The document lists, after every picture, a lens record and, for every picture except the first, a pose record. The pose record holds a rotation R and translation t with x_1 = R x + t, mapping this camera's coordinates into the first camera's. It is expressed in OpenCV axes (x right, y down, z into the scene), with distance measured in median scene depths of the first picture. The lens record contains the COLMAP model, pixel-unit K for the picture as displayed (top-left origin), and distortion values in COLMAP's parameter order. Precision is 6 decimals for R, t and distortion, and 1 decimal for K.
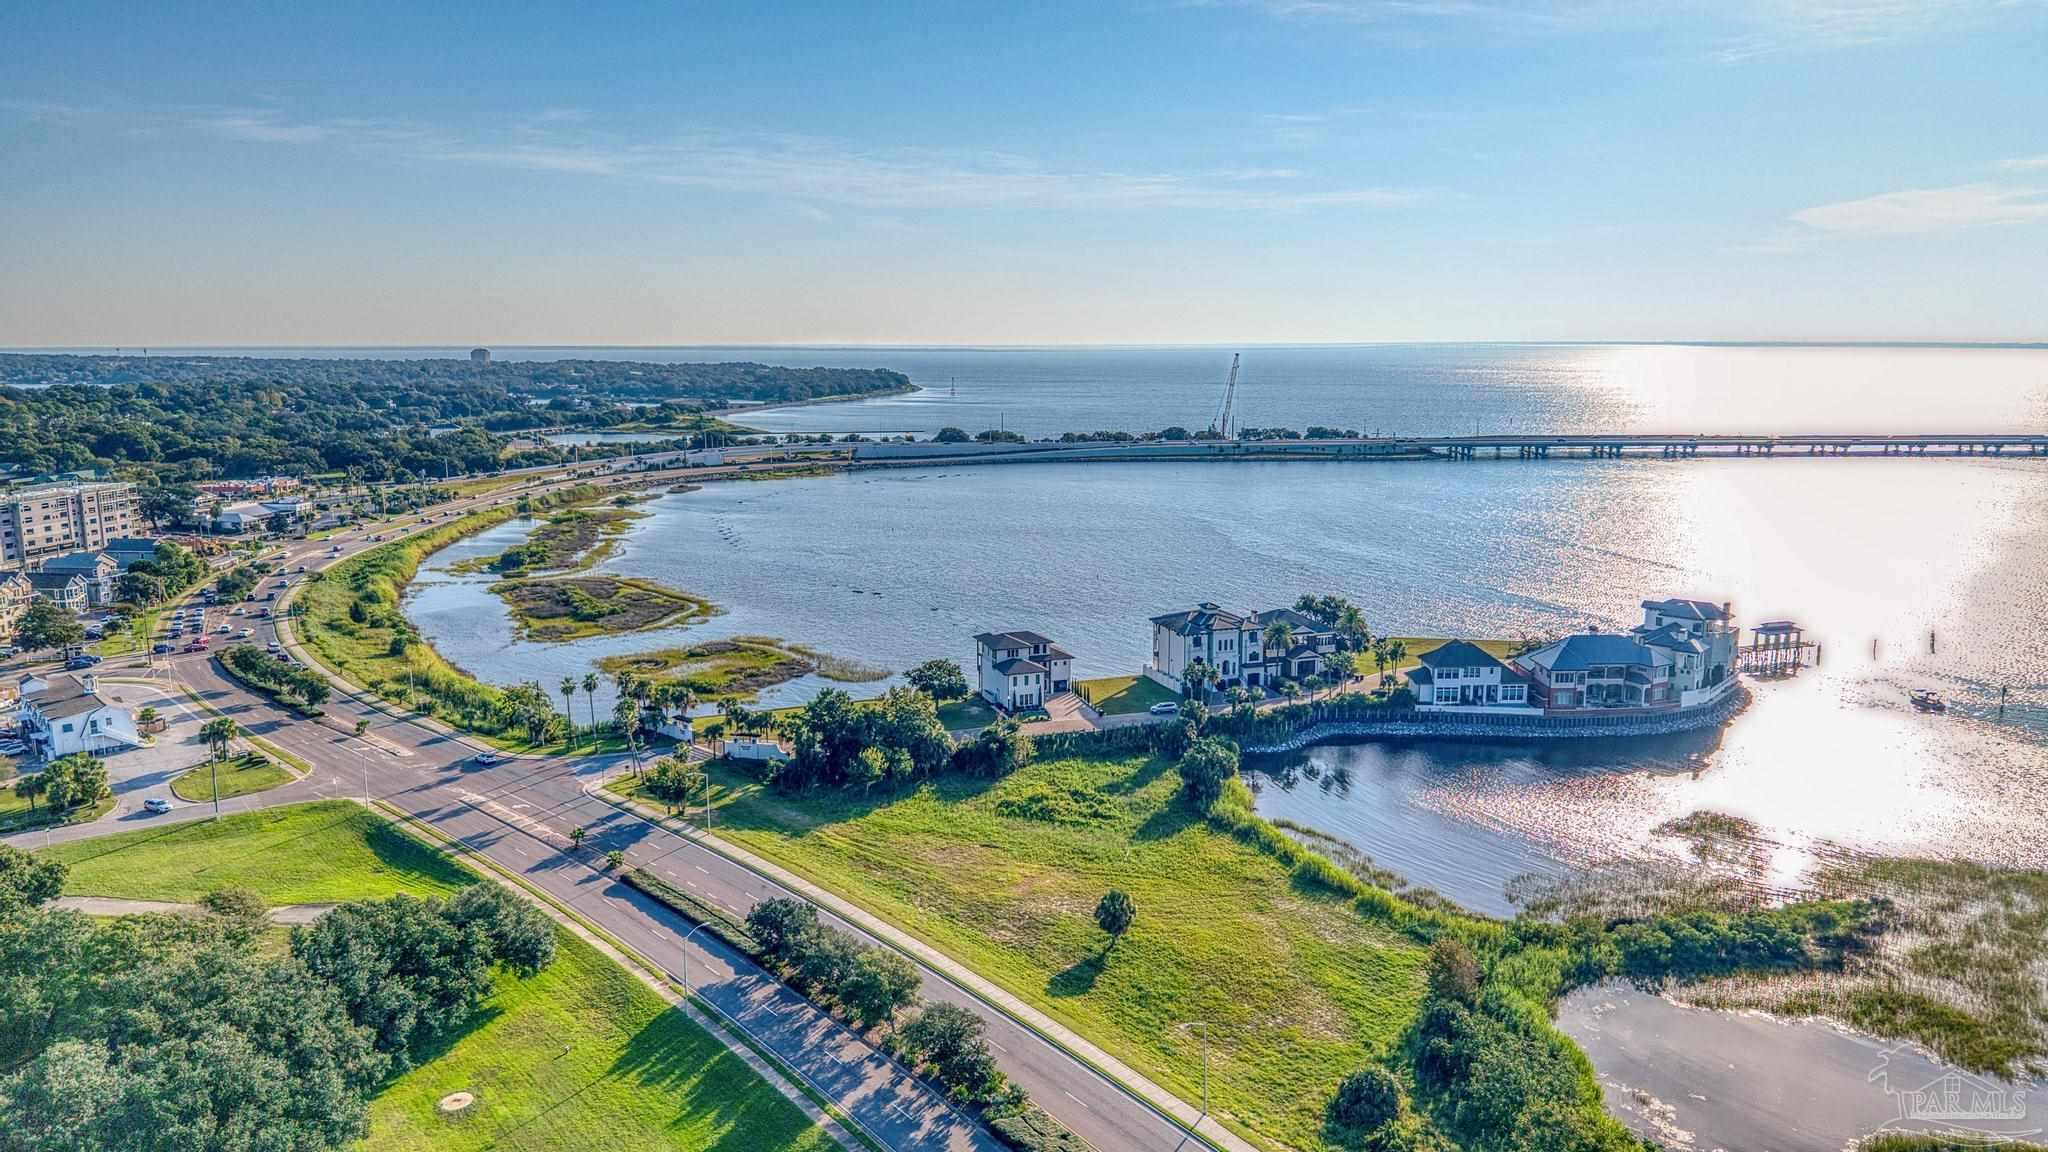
lens RADIAL K [[1373.2, 0, 1015.8], [0, 1373.2, 583.1], [0, 0, 1]] dist [0.034272, -0.036816]
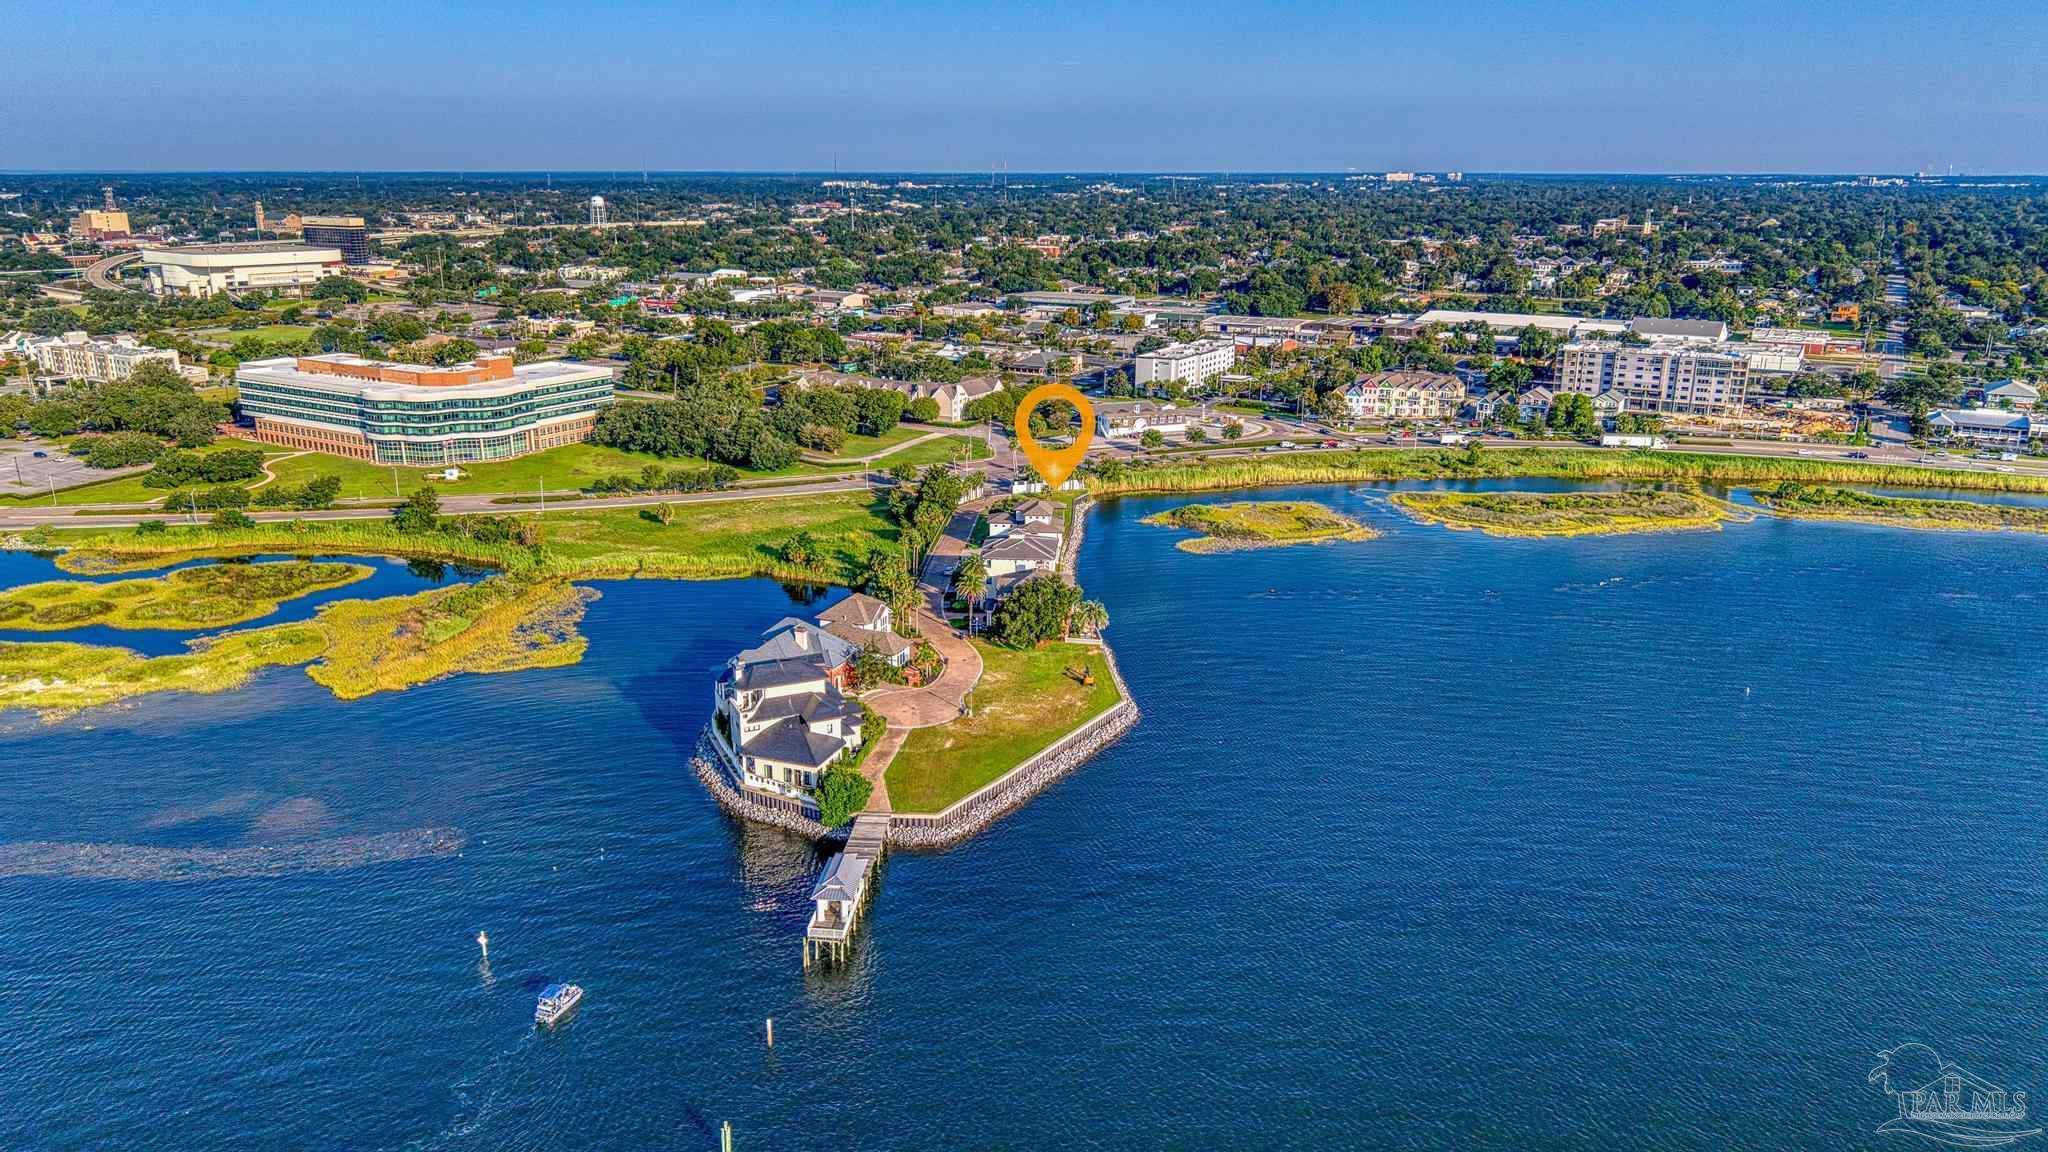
lens RADIAL K [[1373.2, 0, 1011.2], [0, 1373.2, 579.5], [0, 0, 1]] dist [0.034272, -0.036816]
pose [[-0.413449, 0.261917, -0.872043, 0.814214], [-0.159151, 0.922203, 0.352438, -0.245492], [0.896510, 0.284502, -0.339600, 1.013853]]
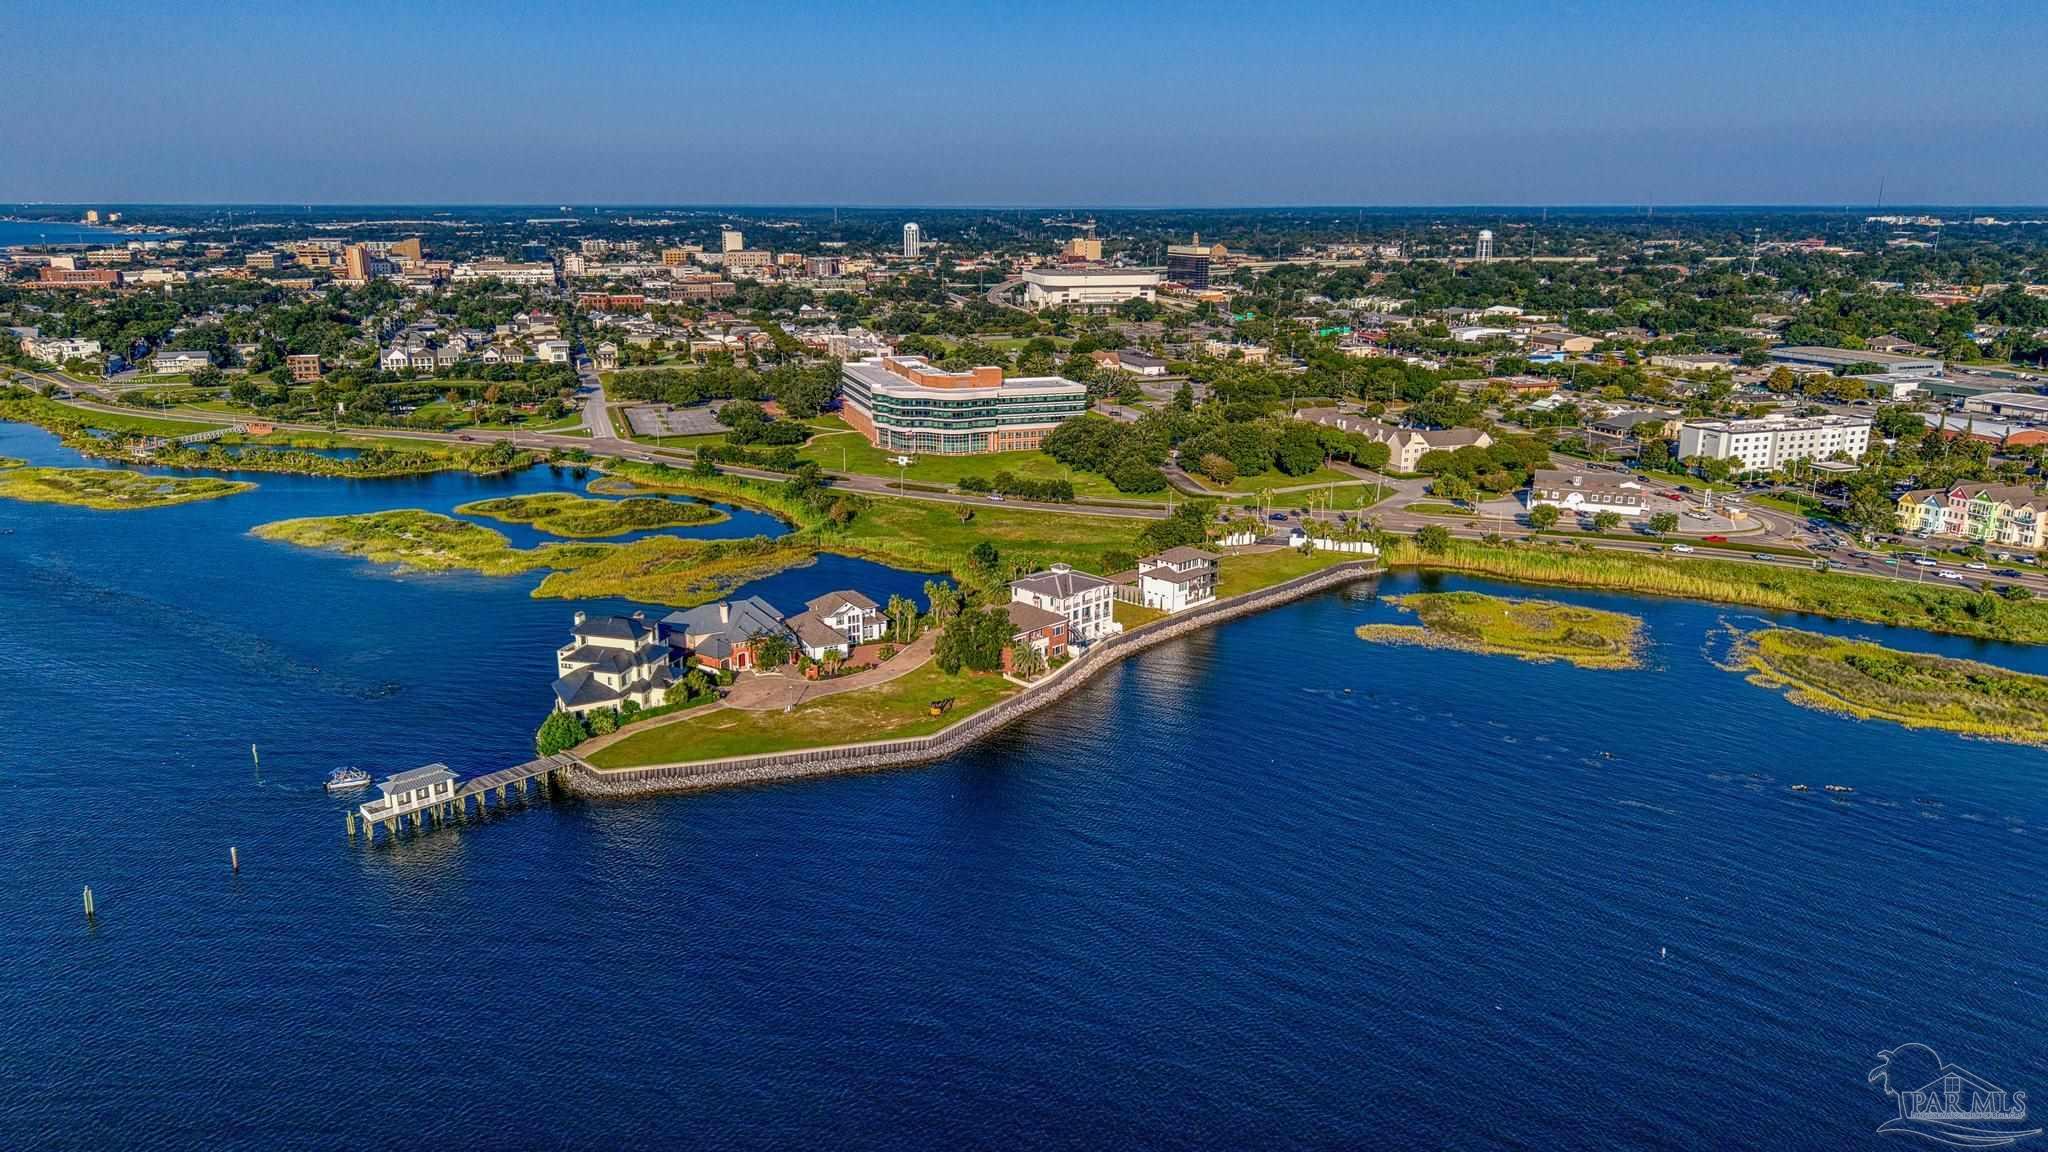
lens RADIAL K [[1373.2, 0, 1010.9], [0, 1373.2, 559.2], [0, 0, 1]] dist [0.034272, -0.036816]
pose [[-0.905847, 0.108494, -0.409476, 0.452356], [-0.071548, 0.913570, 0.400338, -0.307632], [0.417520, 0.391942, -0.819792, 1.372300]]
